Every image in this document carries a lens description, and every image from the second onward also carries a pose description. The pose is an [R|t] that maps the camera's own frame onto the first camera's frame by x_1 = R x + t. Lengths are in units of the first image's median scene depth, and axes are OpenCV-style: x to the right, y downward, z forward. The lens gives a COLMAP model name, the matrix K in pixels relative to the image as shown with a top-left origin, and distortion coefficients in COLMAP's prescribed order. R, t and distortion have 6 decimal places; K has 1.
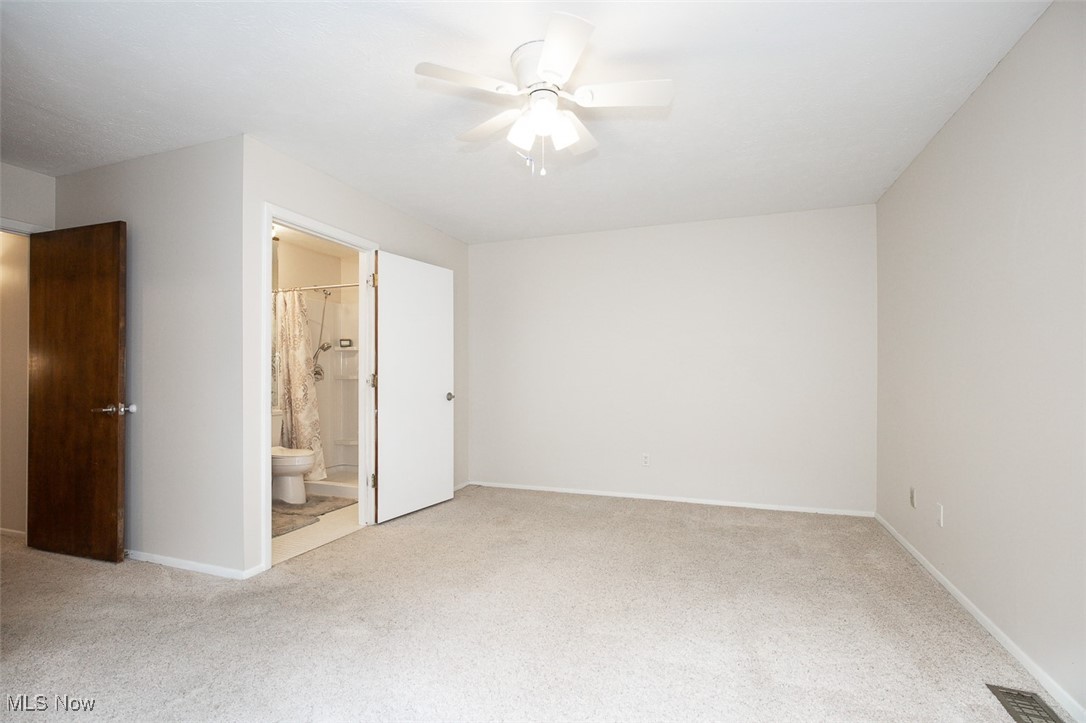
lens RADIAL K [[494.5, 0, 545.3], [0, 494.5, 372.1], [0, 0, 1]] dist [-0.001801, 0.000500]
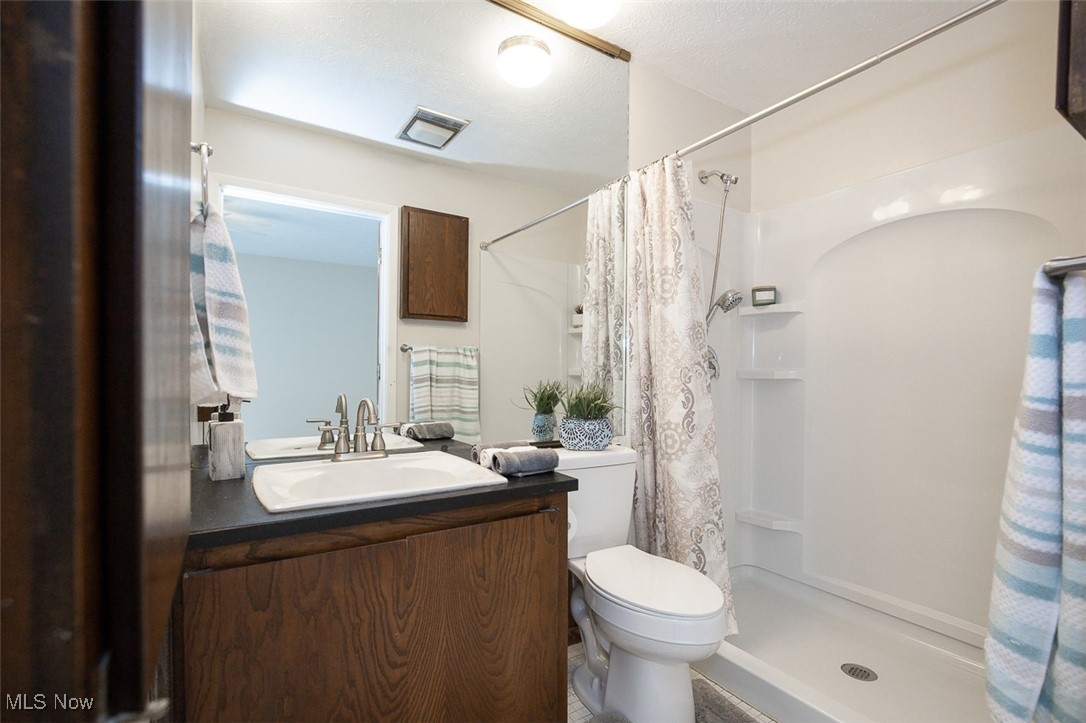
lens RADIAL K [[494.5, 0, 543.6], [0, 494.5, 372.8], [0, 0, 1]] dist [-0.001801, 0.000500]
pose [[0.785861, 0.006453, -0.618369, -0.328142], [-0.010234, 0.999944, -0.002572, 0.013957], [0.618318, 0.008350, 0.785883, 0.610103]]
